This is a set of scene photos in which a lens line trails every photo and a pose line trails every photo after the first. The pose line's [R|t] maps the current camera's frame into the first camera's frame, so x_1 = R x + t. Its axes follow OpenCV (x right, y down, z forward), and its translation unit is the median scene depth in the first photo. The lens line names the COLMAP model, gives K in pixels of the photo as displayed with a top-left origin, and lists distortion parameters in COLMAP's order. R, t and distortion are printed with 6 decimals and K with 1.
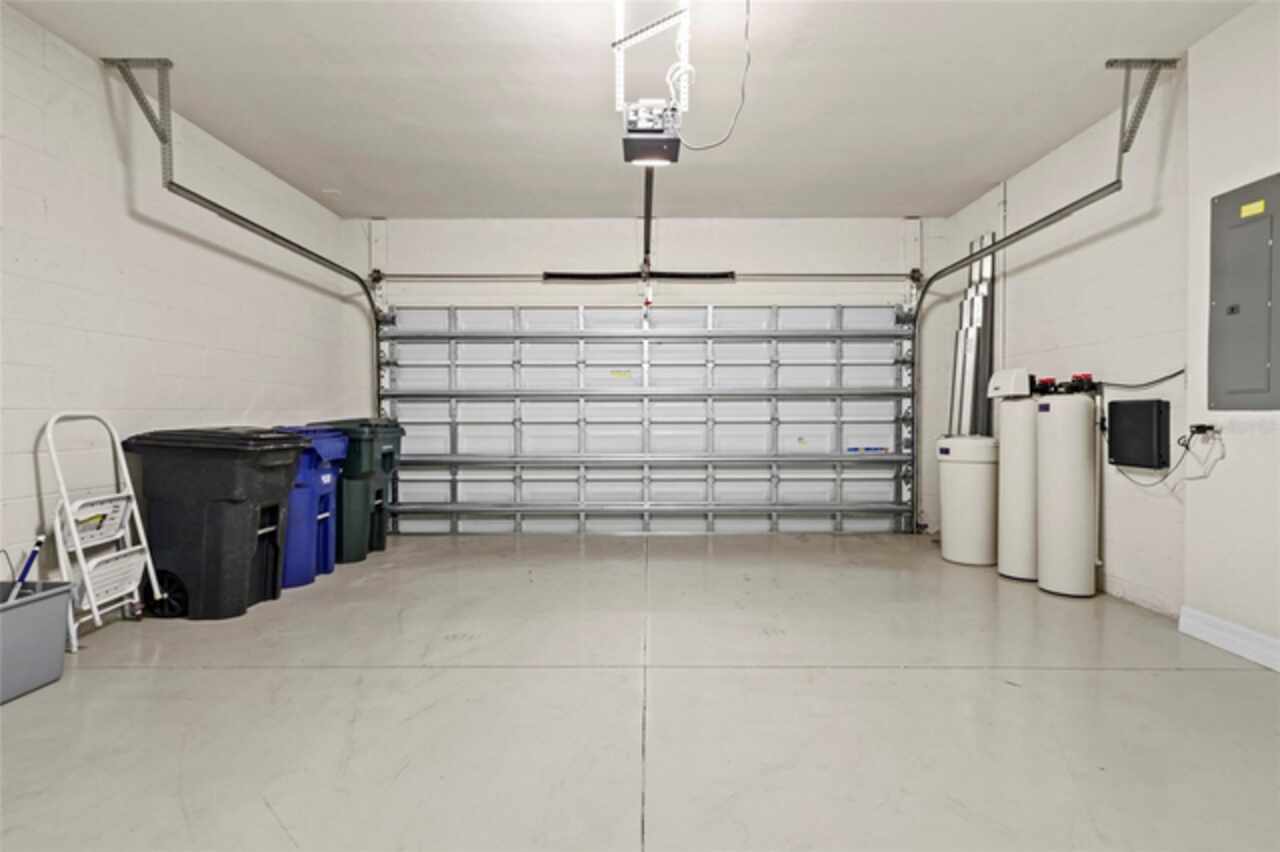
lens RADIAL K [[605.6, 0, 640.0], [0, 605.6, 426.0], [0, 0, 1]] dist [0.000384, 0.000021]
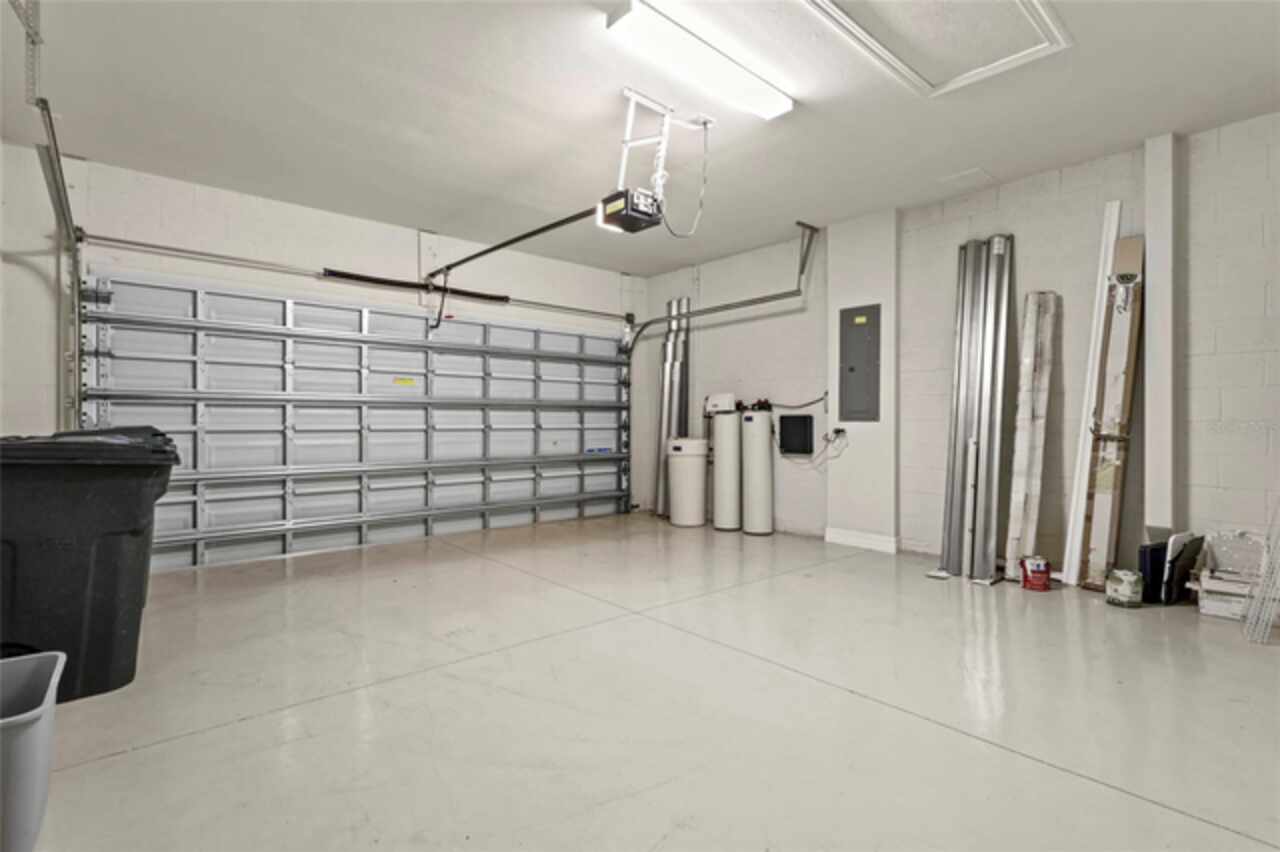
lens RADIAL K [[590.1, 0, 640.0], [0, 590.1, 426.0], [0, 0, 1]] dist [0.000804, -0.000067]
pose [[0.759429, -0.000713, 0.650590, -0.373097], [0.009530, 0.999904, -0.010028, 0.001103], [-0.650521, 0.013816, 0.759363, 0.003561]]
